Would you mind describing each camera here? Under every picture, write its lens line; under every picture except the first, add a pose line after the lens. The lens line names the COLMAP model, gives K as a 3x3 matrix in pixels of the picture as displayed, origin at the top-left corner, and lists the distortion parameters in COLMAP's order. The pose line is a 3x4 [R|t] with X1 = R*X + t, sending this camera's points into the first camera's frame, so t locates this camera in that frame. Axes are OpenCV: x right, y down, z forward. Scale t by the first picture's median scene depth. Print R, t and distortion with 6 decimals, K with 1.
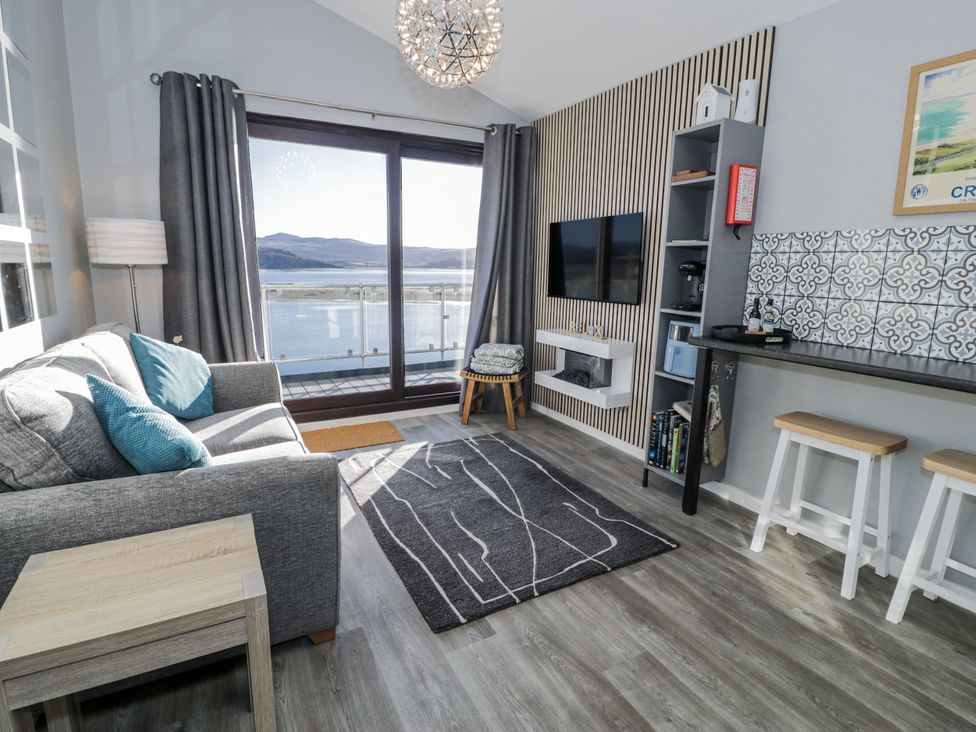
lens RADIAL K [[507.5, 0, 488.4], [0, 507.5, 365.1], [0, 0, 1]] dist [0.002352, -0.014082]
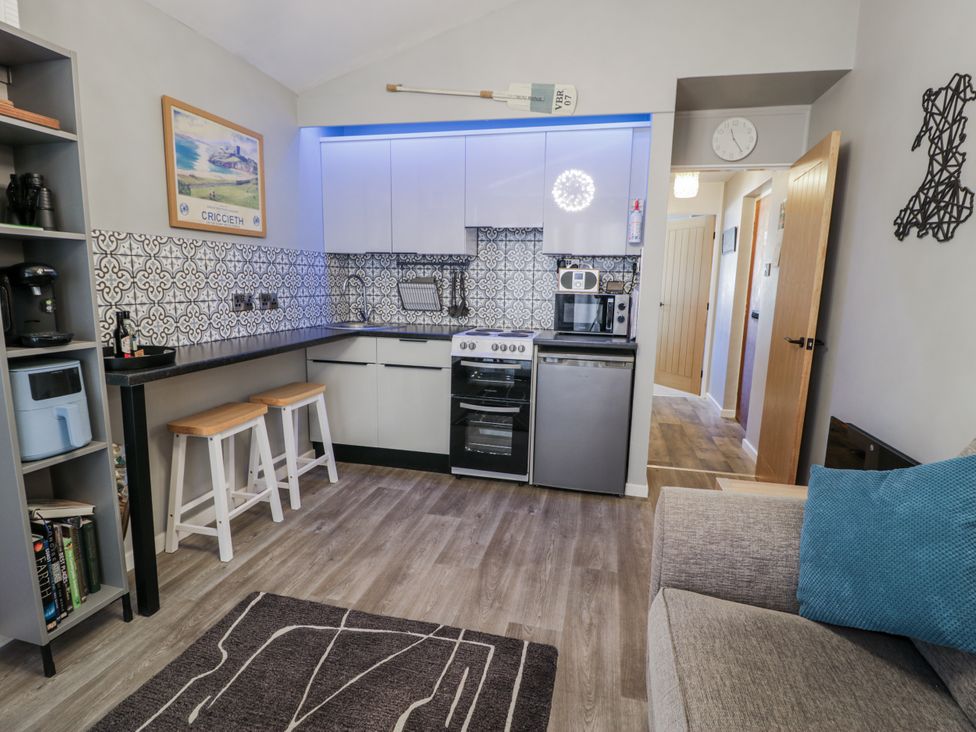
lens RADIAL K [[507.5, 0, 488.4], [0, 507.5, 365.1], [0, 0, 1]] dist [0.002352, -0.014082]
pose [[-0.748773, -0.140542, 0.647756, -0.497913], [0.093062, 0.945291, 0.312673, -0.288524], [-0.656261, 0.294403, -0.694729, 1.402165]]
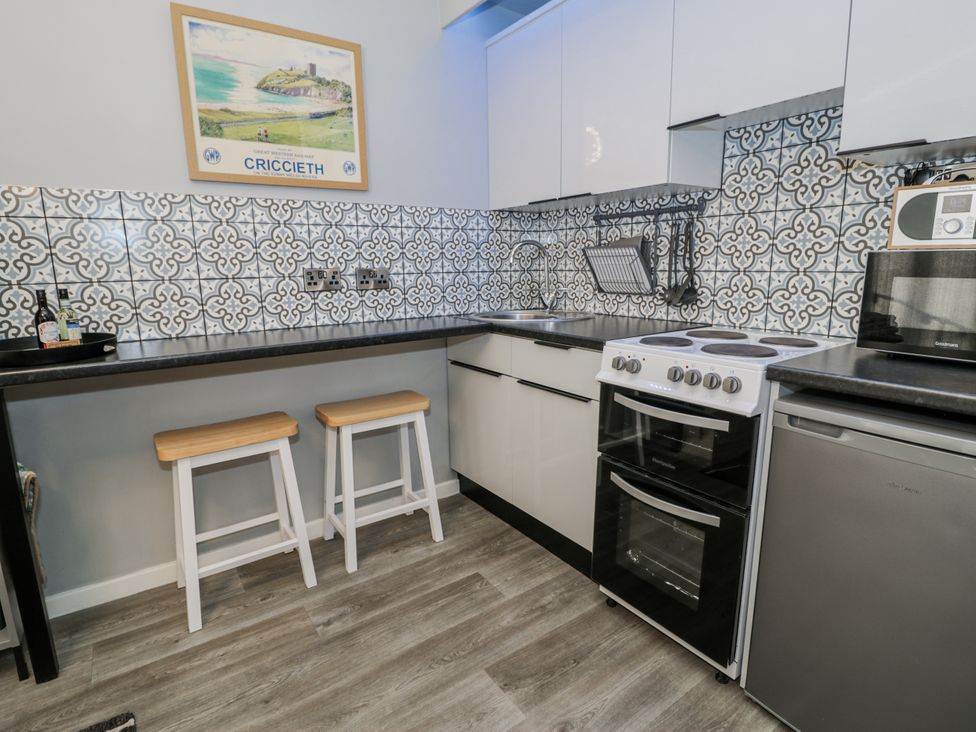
lens RADIAL K [[507.5, 0, 488.4], [0, 507.5, 365.1], [0, 0, 1]] dist [0.002352, -0.014082]
pose [[-0.122882, -0.210780, 0.969779, -0.170723], [0.199612, 0.951965, 0.232202, -0.091807], [-0.972139, 0.222113, -0.074905, 0.633177]]
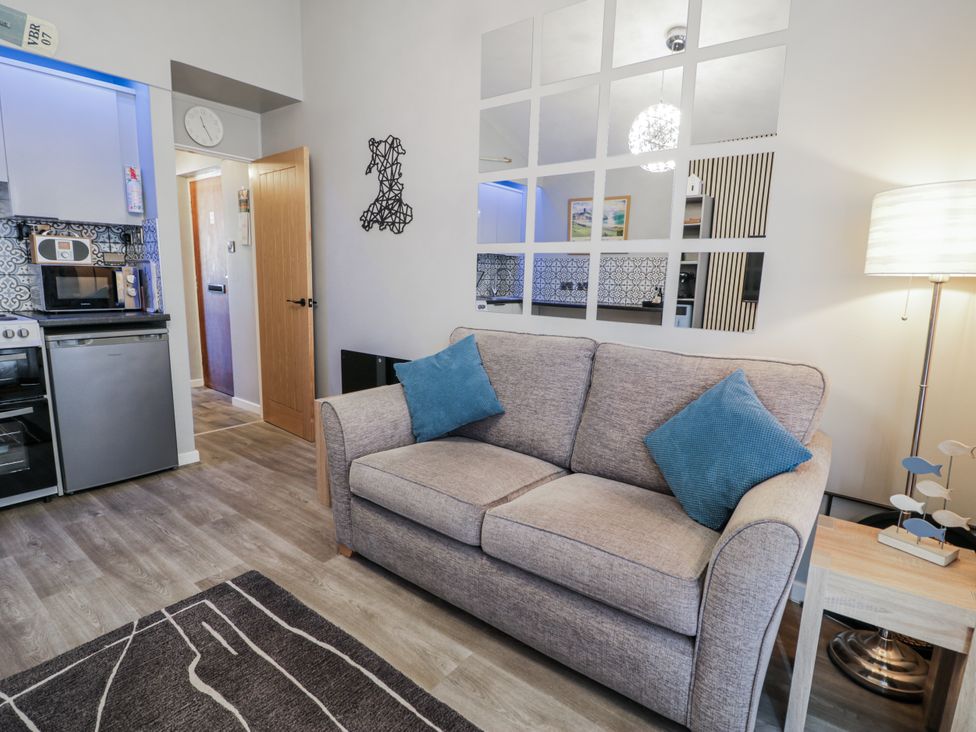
lens RADIAL K [[507.5, 0, 488.4], [0, 507.5, 365.1], [0, 0, 1]] dist [0.002352, -0.014082]
pose [[-0.910678, 0.029689, -0.412048, -0.110527], [-0.119354, 0.935972, 0.331226, -0.313155], [0.395500, 0.350819, -0.848826, 1.754475]]
